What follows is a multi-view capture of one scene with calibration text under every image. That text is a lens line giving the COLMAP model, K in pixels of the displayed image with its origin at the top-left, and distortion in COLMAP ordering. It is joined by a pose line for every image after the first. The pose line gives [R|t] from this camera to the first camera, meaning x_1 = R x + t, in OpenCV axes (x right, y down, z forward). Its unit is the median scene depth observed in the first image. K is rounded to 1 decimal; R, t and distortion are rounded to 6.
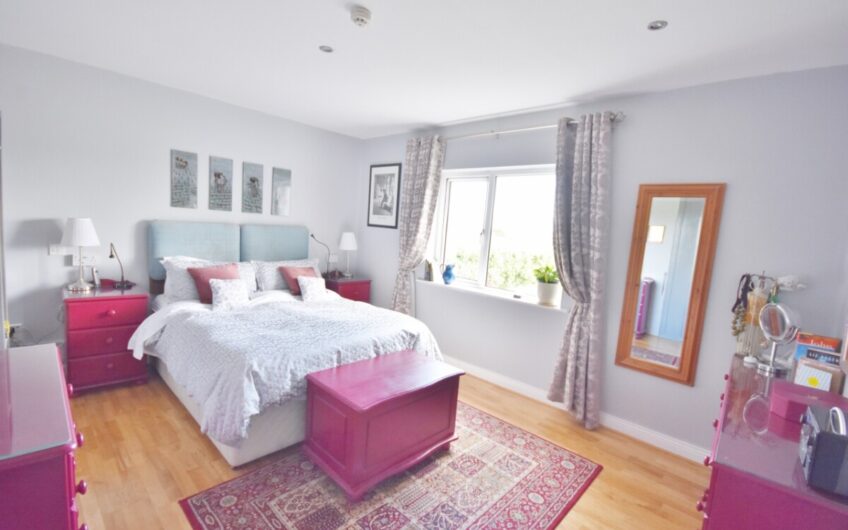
lens RADIAL K [[371.9, 0, 424.9], [0, 371.9, 266.0], [0, 0, 1]] dist [-0.020006, -0.004240]
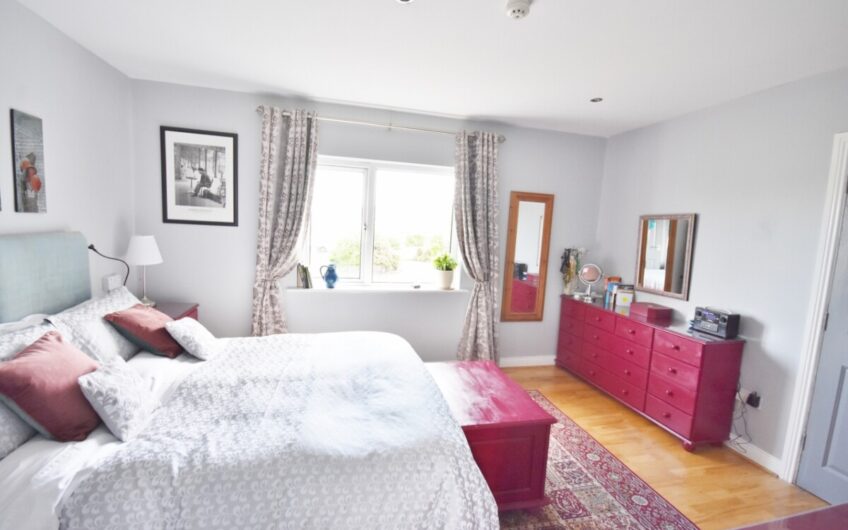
lens RADIAL K [[371.9, 0, 423.1], [0, 371.9, 265.3], [0, 0, 1]] dist [-0.020006, -0.004240]
pose [[0.547406, -0.139302, 0.825192, -0.536724], [0.079043, 0.990247, 0.114731, -0.087161], [-0.833126, 0.002421, 0.553078, 0.336040]]
